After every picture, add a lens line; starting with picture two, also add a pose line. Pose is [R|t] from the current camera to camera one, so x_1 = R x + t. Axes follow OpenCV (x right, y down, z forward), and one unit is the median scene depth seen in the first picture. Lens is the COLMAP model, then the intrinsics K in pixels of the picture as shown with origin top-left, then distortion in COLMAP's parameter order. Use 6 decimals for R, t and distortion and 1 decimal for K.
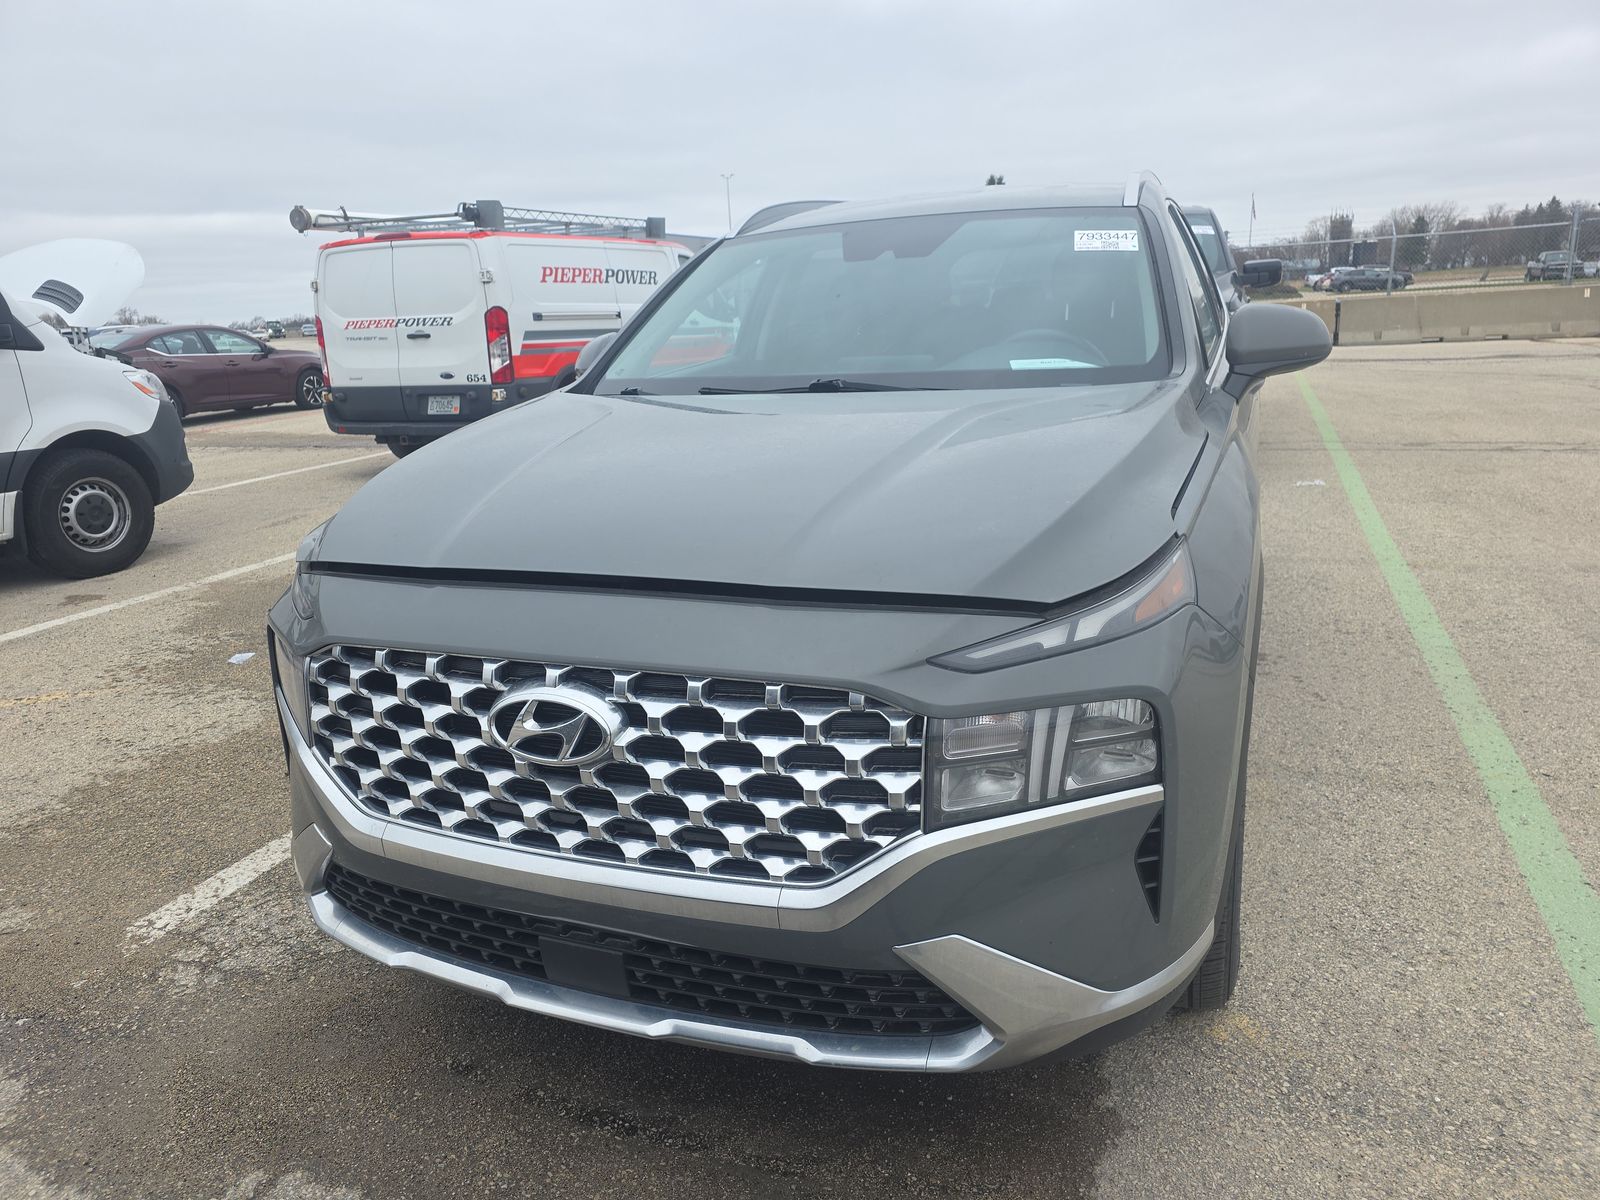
lens RADIAL K [[1072.9, 0, 781.7], [0, 1072.9, 603.9], [0, 0, 1]] dist [0.029061, -0.010713]
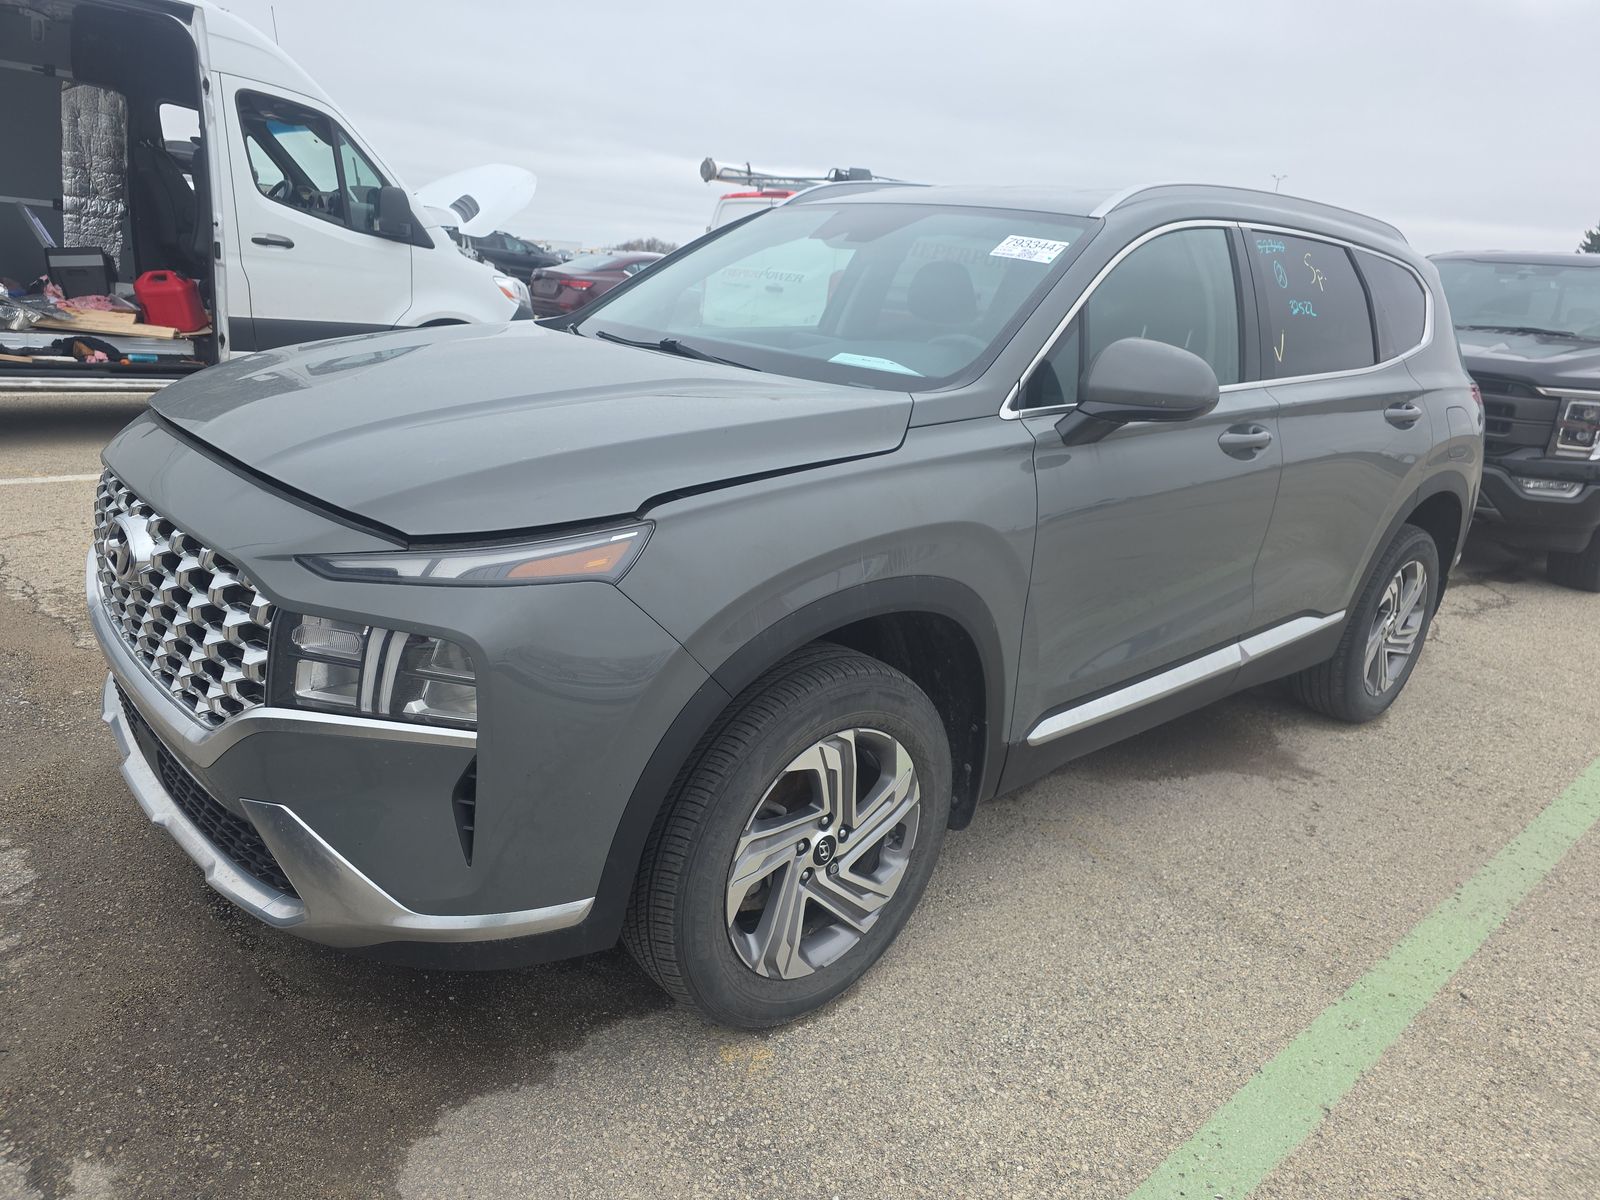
lens RADIAL K [[1072.9, 0, 782.9], [0, 1072.9, 596.2], [0, 0, 1]] dist [0.029061, -0.010713]
pose [[0.894482, 0.250542, -0.370311, 0.210611], [-0.247669, 0.967216, 0.056151, -0.019780], [0.372239, 0.041489, 0.927209, 0.031765]]
